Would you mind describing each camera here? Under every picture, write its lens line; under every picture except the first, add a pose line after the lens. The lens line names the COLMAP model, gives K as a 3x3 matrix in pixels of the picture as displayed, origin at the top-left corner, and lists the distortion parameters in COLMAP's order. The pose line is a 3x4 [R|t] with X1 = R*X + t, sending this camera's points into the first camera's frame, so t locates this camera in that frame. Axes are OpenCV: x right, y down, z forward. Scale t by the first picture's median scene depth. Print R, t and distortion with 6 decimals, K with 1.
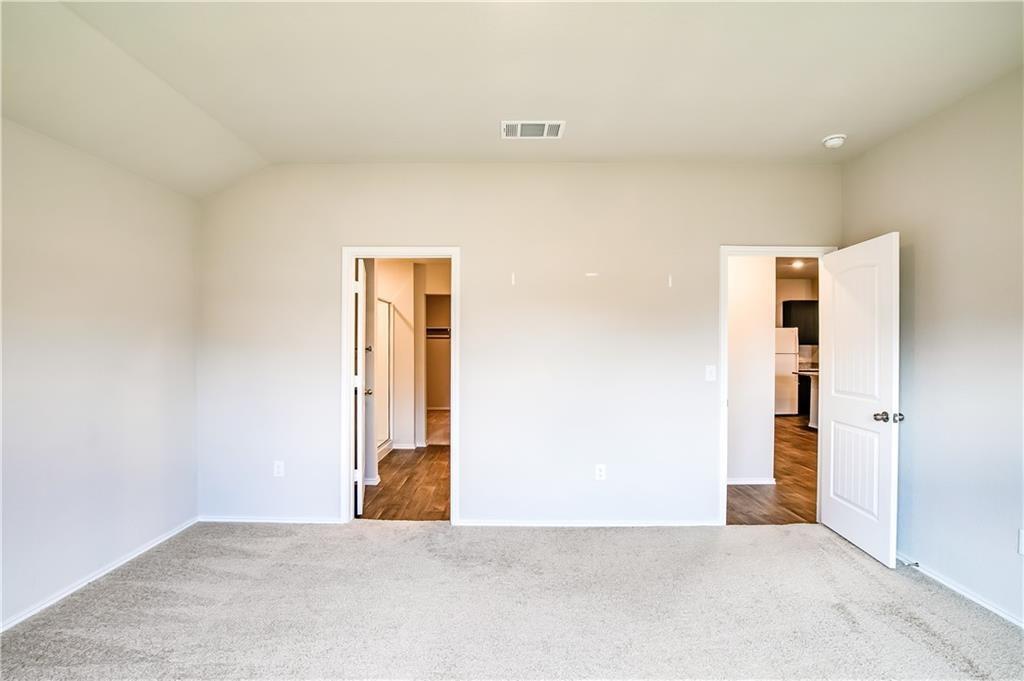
lens RADIAL K [[473.4, 0, 510.3], [0, 473.4, 345.7], [0, 0, 1]] dist [-0.026673, -0.000153]
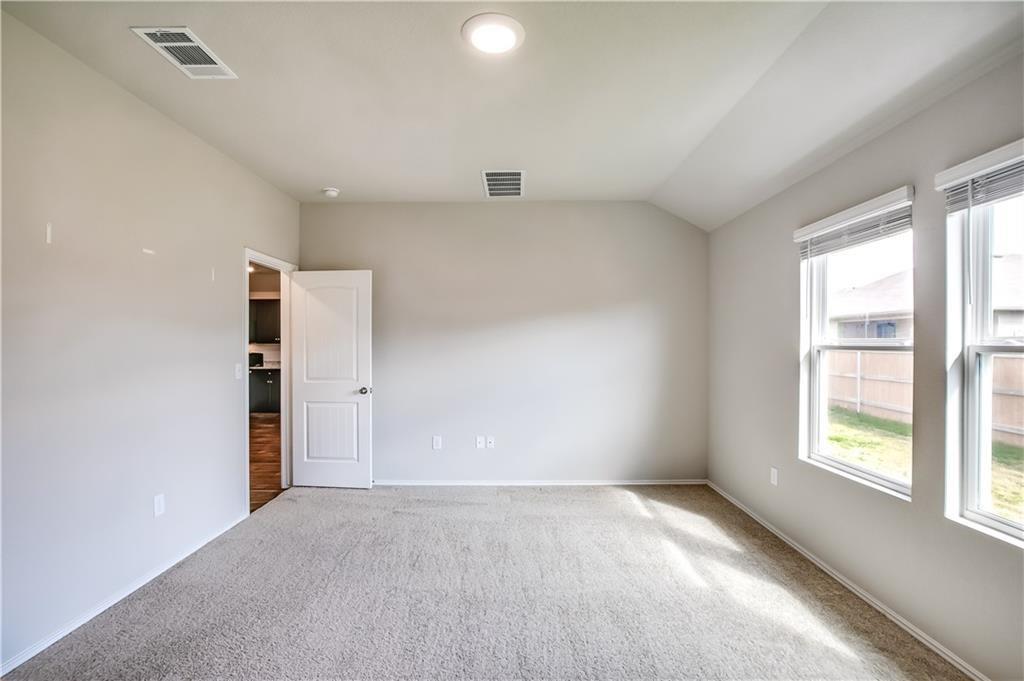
lens RADIAL K [[473.4, 0, 510.3], [0, 473.4, 345.7], [0, 0, 1]] dist [-0.026673, -0.000153]
pose [[-0.001995, -0.005808, 0.999981, -0.610516], [0.001895, 0.999981, 0.005811, -0.001503], [-0.999996, 0.001906, -0.001984, 0.439012]]
